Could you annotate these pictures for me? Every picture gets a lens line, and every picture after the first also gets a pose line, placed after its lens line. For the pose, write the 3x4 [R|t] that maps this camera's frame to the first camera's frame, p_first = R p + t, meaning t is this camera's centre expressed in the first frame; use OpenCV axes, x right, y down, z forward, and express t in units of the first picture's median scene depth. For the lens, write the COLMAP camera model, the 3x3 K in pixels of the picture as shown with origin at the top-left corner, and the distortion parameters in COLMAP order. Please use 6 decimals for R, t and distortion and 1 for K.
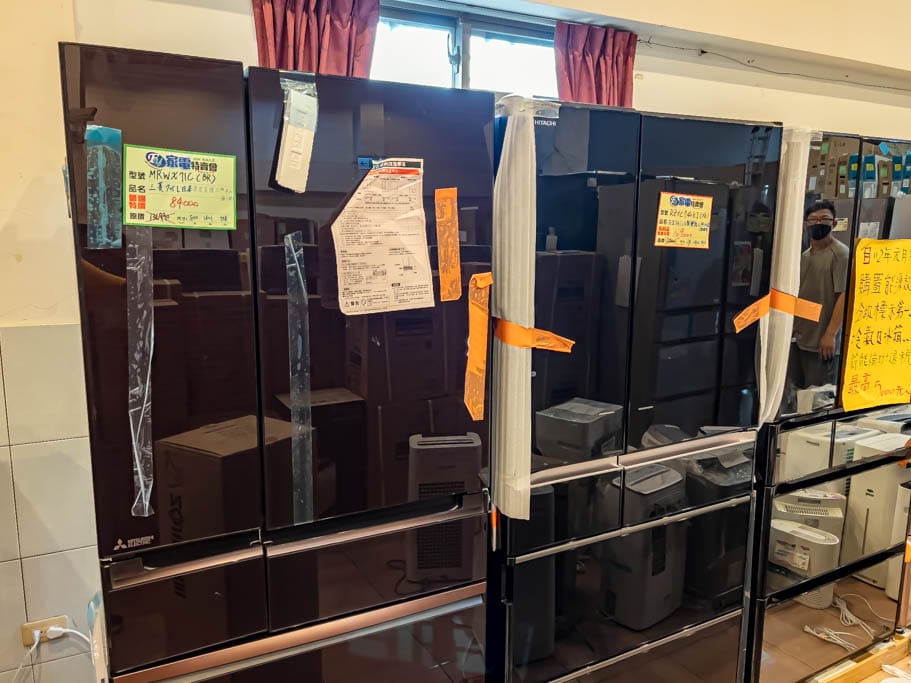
lens RADIAL K [[693.0, 0, 454.8], [0, 693.0, 341.0], [0, 0, 1]] dist [0.018008, -0.020952]
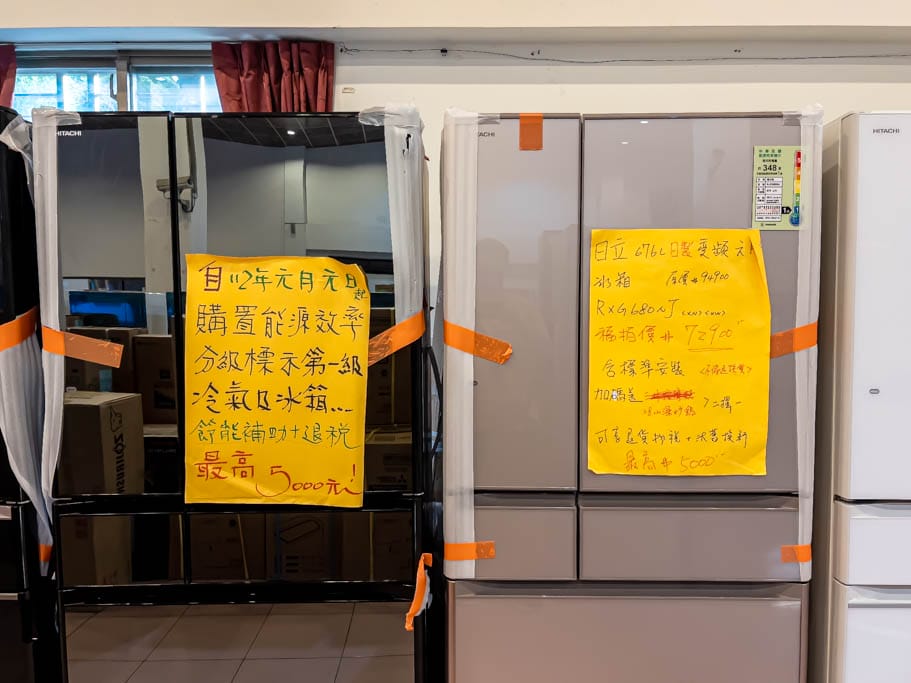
lens RADIAL K [[693.0, 0, 453.2], [0, 693.0, 350.7], [0, 0, 1]] dist [0.018008, -0.020952]
pose [[0.883901, 0.026978, -0.466895, 1.008798], [-0.071672, 0.994356, -0.078230, -0.012367], [0.462149, 0.102611, 0.880846, 0.448214]]
